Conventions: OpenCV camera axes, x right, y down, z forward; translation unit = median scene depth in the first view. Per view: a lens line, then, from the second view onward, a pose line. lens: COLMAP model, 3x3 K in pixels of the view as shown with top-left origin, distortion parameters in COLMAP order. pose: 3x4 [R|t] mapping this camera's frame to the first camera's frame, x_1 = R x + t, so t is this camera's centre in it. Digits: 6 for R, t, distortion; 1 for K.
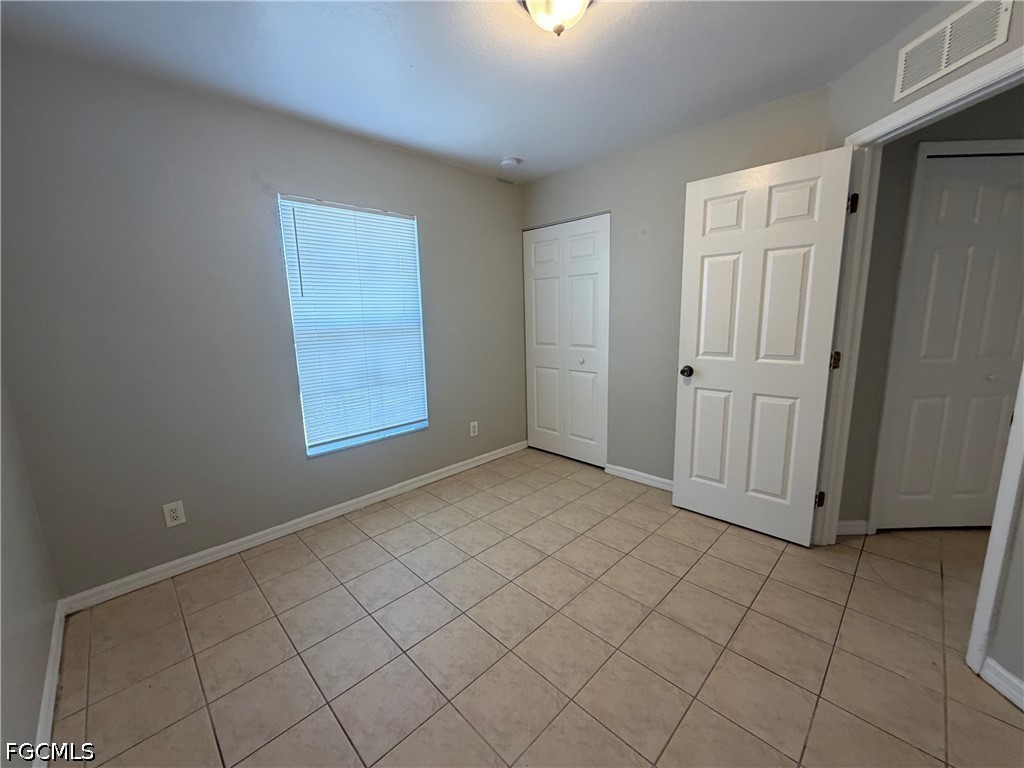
lens RADIAL K [[410.2, 0, 509.3], [0, 410.2, 384.3], [0, 0, 1]] dist [0.003066, 0.000223]
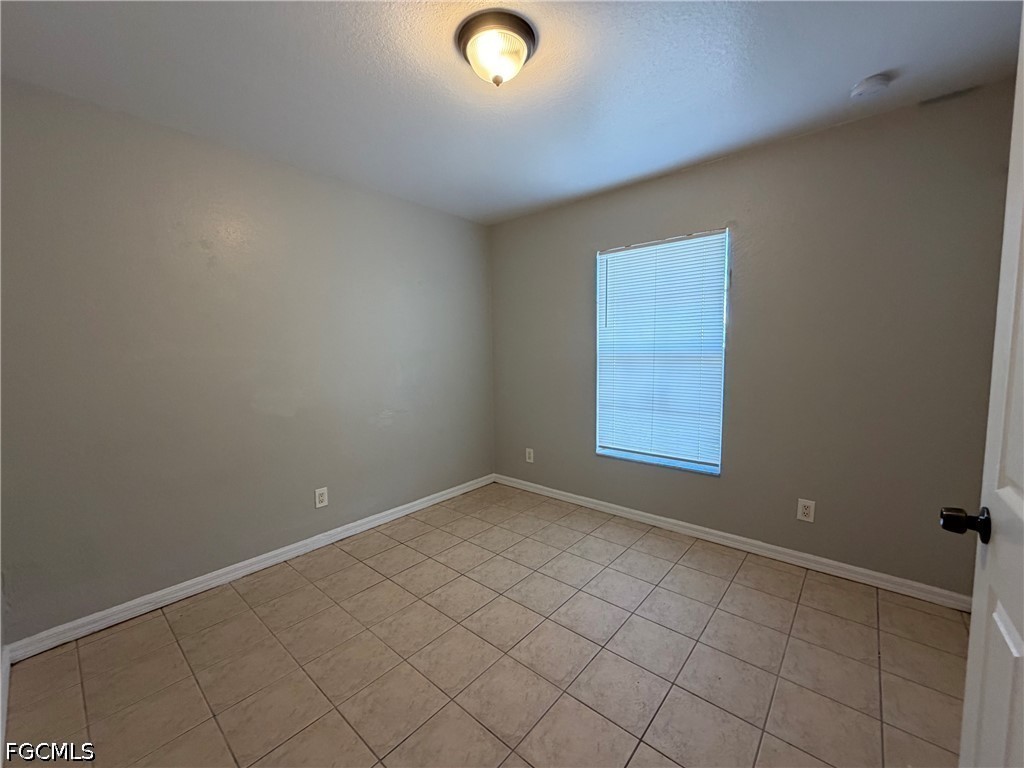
lens RADIAL K [[410.2, 0, 509.3], [0, 410.2, 384.3], [0, 0, 1]] dist [0.003066, 0.000223]
pose [[0.073488, 0.110280, -0.991180, 0.679761], [-0.160009, 0.982296, 0.097428, -0.105690], [0.984376, 0.151438, 0.089832, 0.565297]]
